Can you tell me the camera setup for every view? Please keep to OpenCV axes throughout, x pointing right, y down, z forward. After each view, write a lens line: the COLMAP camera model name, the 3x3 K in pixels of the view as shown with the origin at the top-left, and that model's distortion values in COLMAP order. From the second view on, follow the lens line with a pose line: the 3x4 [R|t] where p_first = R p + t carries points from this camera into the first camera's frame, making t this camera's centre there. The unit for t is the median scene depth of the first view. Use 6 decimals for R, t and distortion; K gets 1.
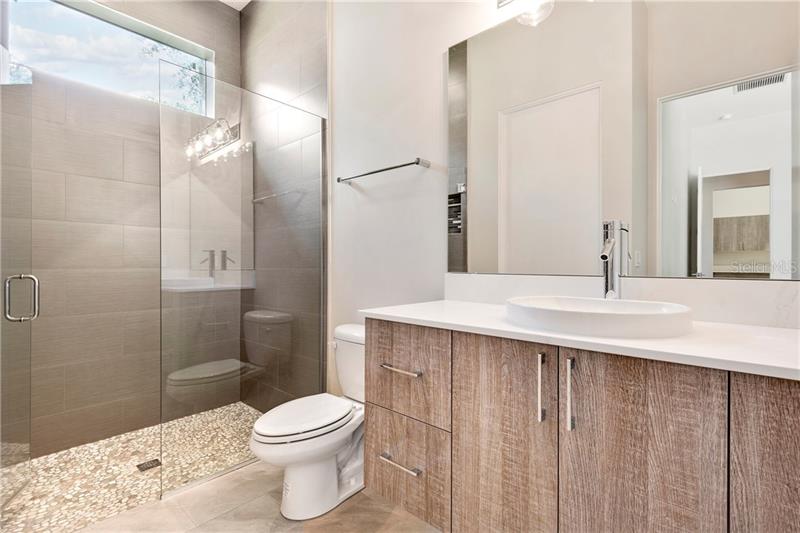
lens RADIAL K [[368.2, 0, 400.0], [0, 368.2, 266.5], [0, 0, 1]] dist [0.001467, 0.000154]
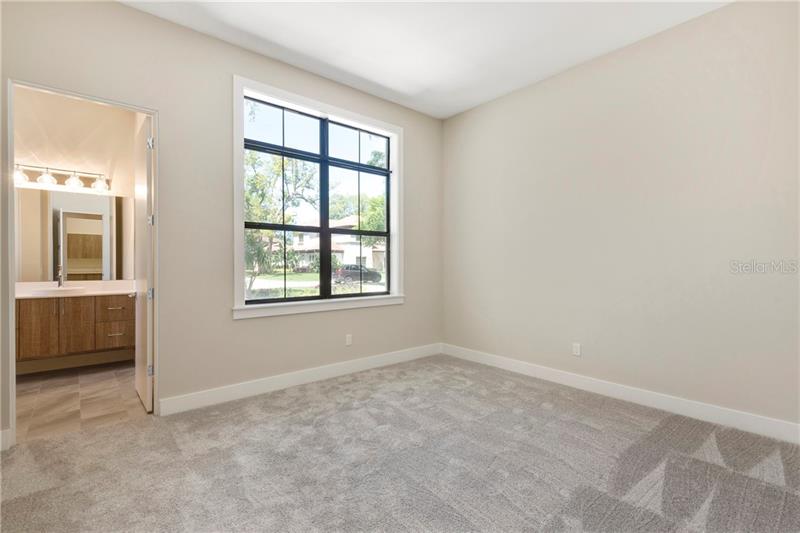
lens RADIAL K [[380.0, 0, 400.0], [0, 380.0, 266.5], [0, 0, 1]] dist [-0.001896, -0.000413]
pose [[0.121231, -0.011560, 0.992557, -2.214152], [-0.004494, 0.999916, 0.012195, -0.146858], [-0.992614, -0.005939, 0.121168, -2.241691]]
